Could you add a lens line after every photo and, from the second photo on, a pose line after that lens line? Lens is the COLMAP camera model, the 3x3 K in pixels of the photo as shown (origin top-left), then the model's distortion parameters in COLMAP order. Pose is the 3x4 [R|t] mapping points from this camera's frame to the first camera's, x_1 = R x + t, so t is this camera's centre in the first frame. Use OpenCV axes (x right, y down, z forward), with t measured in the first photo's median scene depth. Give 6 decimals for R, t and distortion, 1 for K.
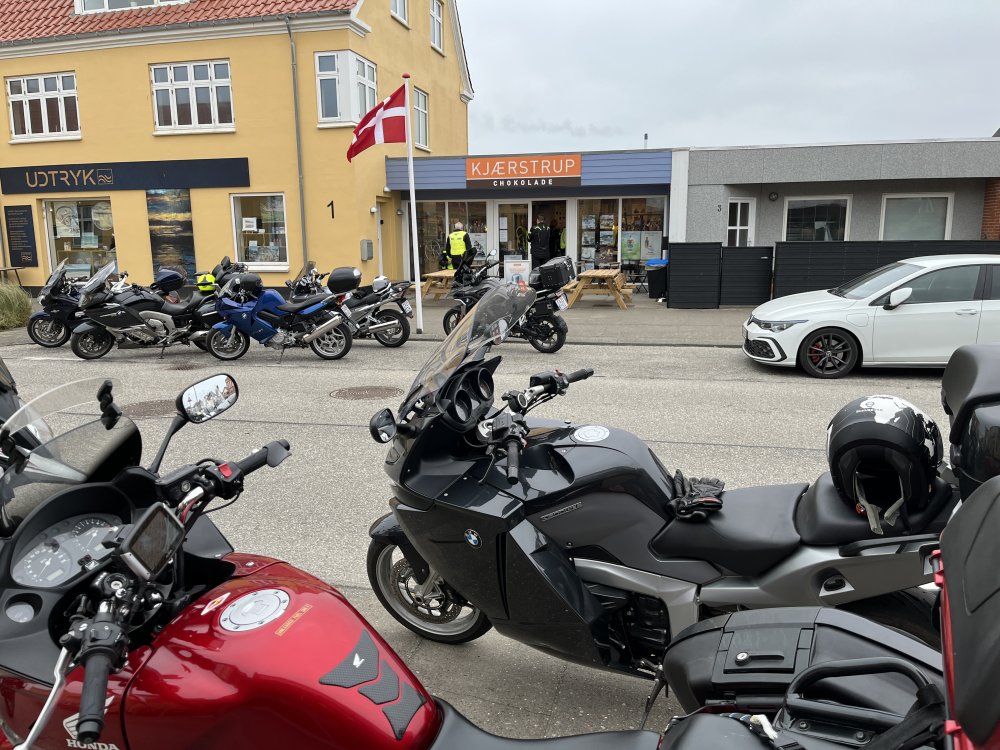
lens RADIAL K [[755.4, 0, 499.8], [0, 755.4, 372.4], [0, 0, 1]] dist [0.031288, -0.057082]
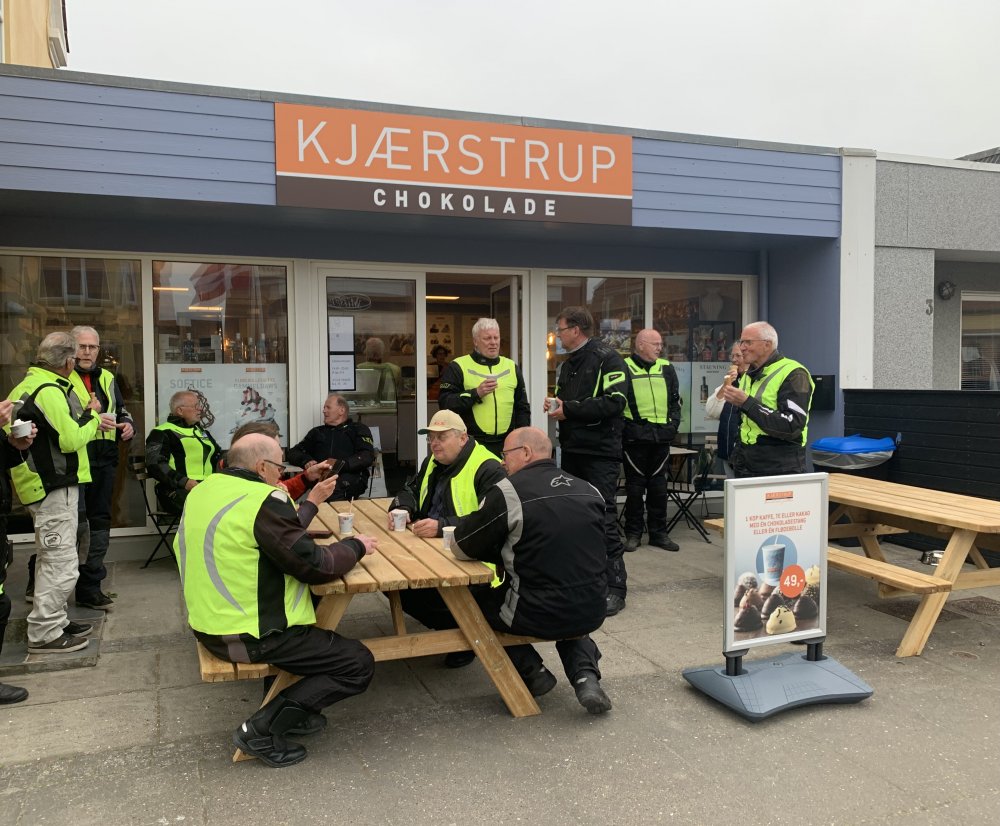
lens RADIAL K [[858.5, 0, 490.2], [0, 858.5, 411.2], [0, 0, 1]] dist [-0.005796, -0.002297]
pose [[0.829683, -0.026835, 0.557589, -0.159876], [0.105093, 0.988492, -0.108803, -0.129332], [-0.548253, 0.148871, 0.822956, 0.726401]]
